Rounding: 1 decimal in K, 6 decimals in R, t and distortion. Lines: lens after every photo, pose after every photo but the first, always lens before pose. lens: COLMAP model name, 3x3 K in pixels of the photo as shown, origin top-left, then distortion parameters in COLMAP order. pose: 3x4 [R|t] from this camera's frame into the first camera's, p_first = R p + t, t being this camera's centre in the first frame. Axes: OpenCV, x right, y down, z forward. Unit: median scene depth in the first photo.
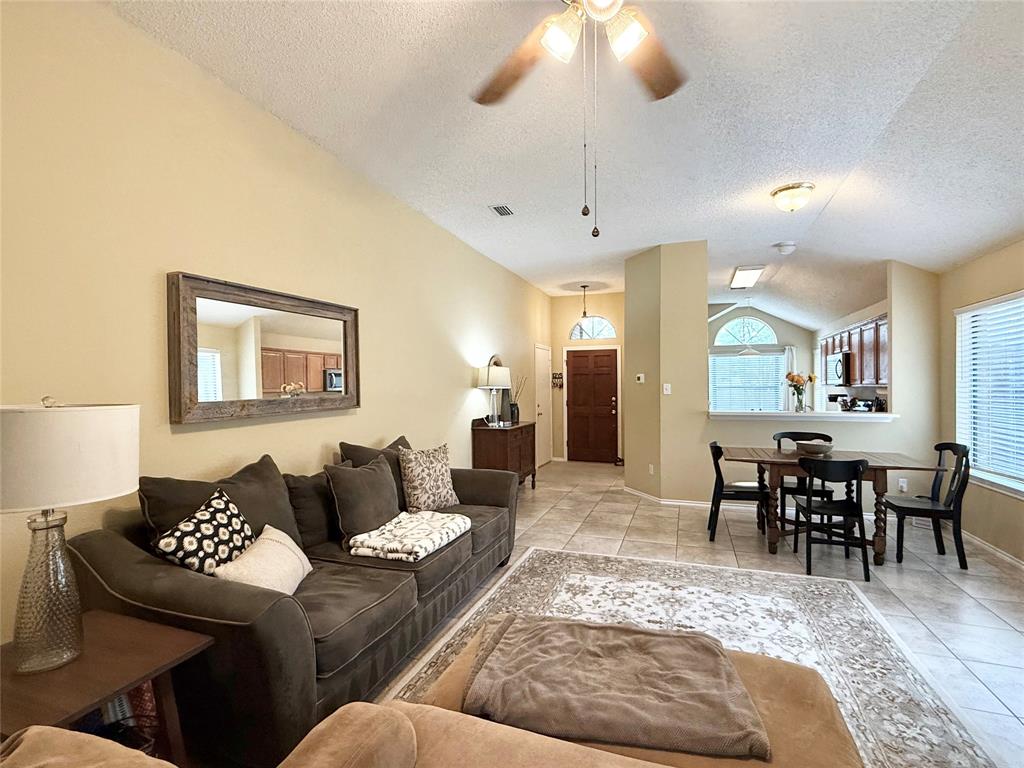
lens RADIAL K [[481.3, 0, 513.3], [0, 481.3, 384.6], [0, 0, 1]] dist [0.003941, -0.001456]
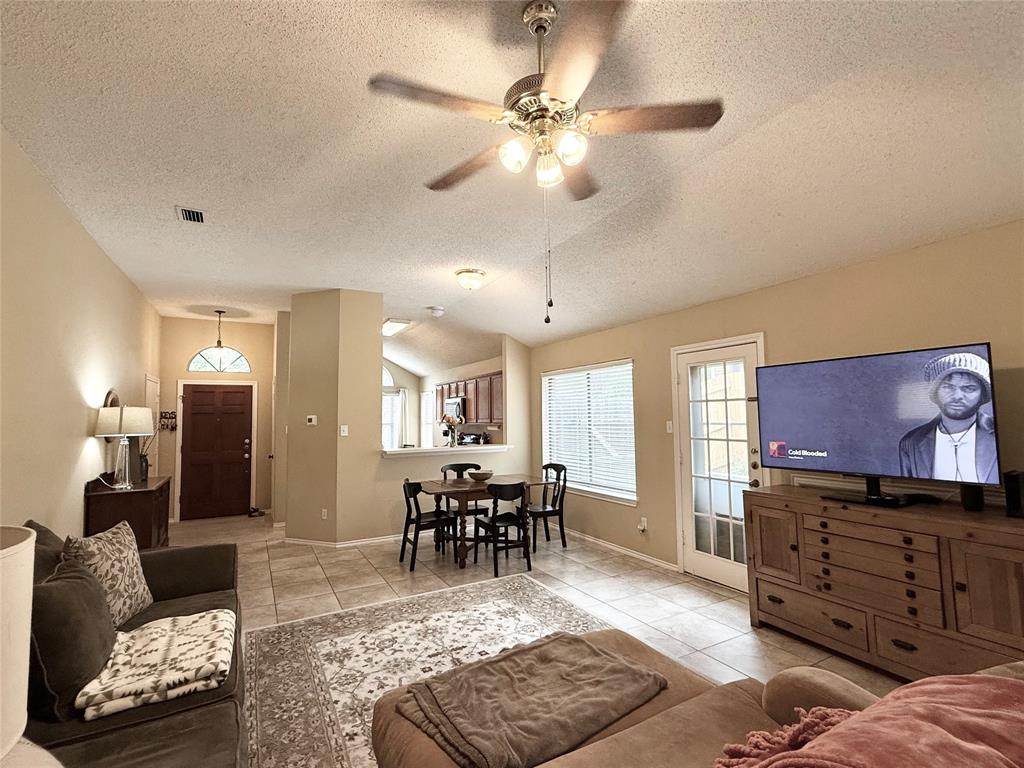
lens RADIAL K [[481.3, 0, 510.9], [0, 481.3, 385.4], [0, 0, 1]] dist [0.003941, -0.001456]
pose [[0.663703, 0.042669, 0.746779, -0.315400], [0.008611, 0.997870, -0.064668, -0.026462], [-0.747947, 0.049351, 0.661921, 0.100433]]
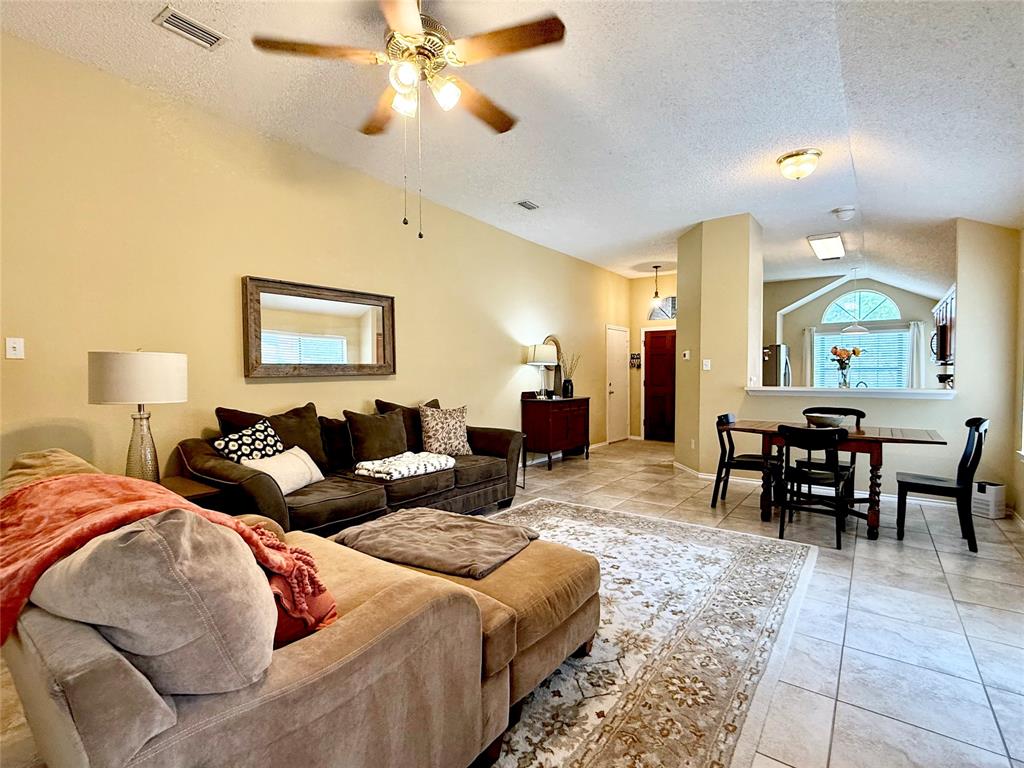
lens RADIAL K [[481.3, 0, 514.4], [0, 481.3, 385.1], [0, 0, 1]] dist [0.003941, -0.001456]
pose [[0.956997, 0.011551, -0.289868, 0.344859], [-0.003950, 0.999633, 0.026794, 0.040072], [0.290071, -0.024497, 0.956691, -0.130056]]
